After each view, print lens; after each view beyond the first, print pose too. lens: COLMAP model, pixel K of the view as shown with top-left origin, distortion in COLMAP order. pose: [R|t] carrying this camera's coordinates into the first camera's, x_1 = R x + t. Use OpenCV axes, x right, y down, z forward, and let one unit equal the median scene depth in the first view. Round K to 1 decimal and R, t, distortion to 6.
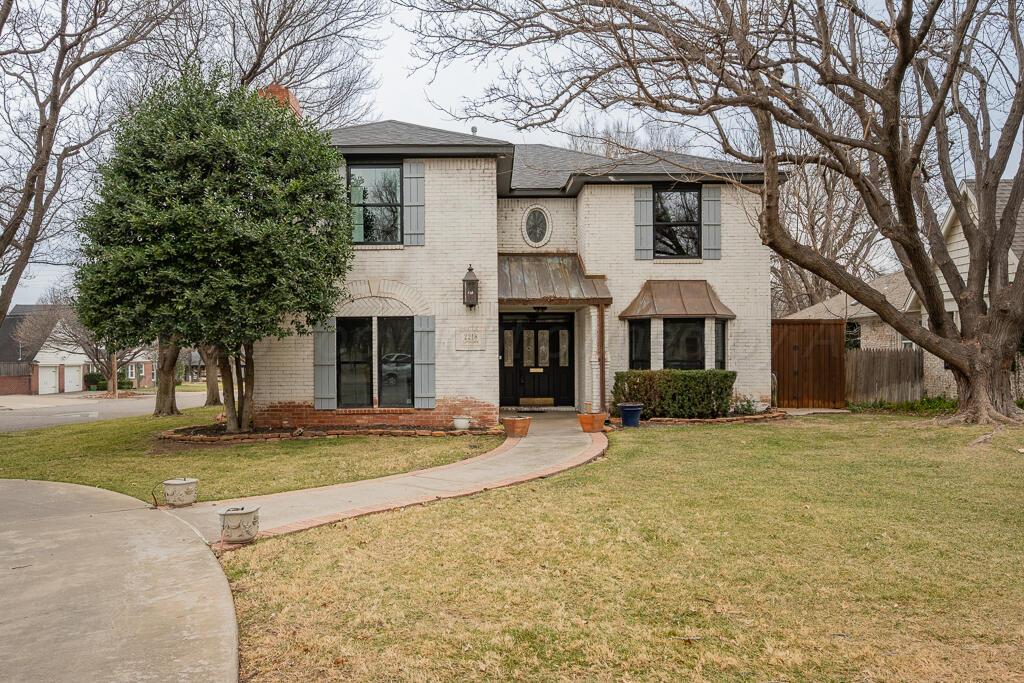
lens RADIAL K [[687.5, 0, 512.1], [0, 687.5, 350.3], [0, 0, 1]] dist [-0.000683, -0.001626]
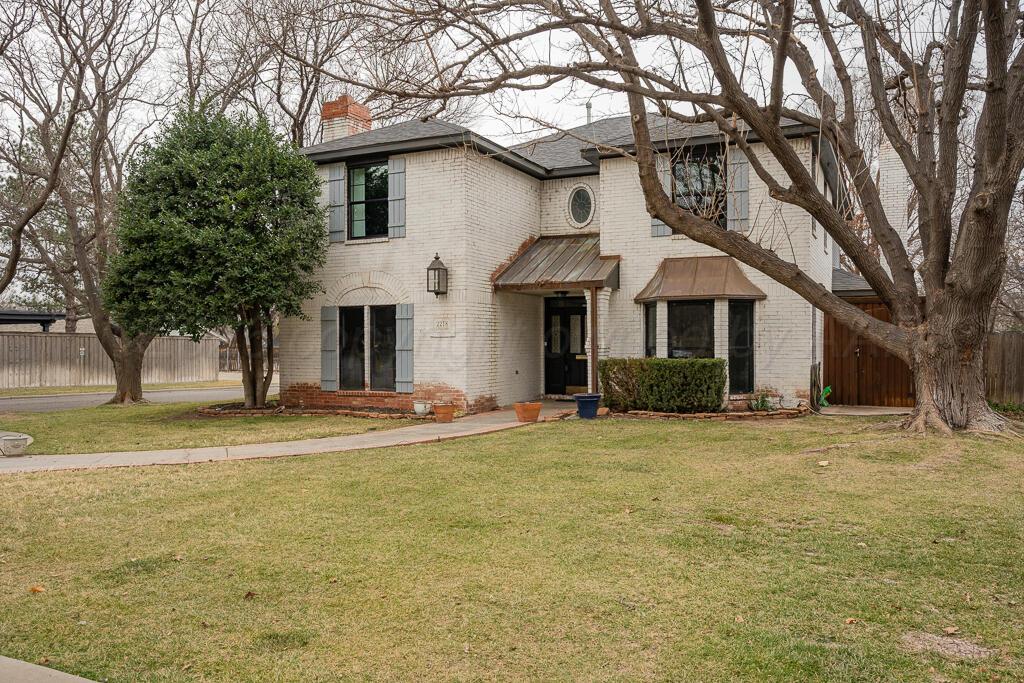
lens RADIAL K [[735.9, 0, 512.1], [0, 735.9, 335.8], [0, 0, 1]] dist [0.005990, 0.001587]
pose [[0.914501, -0.002239, -0.404578, 0.467385], [0.002482, 0.999997, 0.000076, -0.001472], [0.404577, -0.001074, 0.914503, 0.040739]]
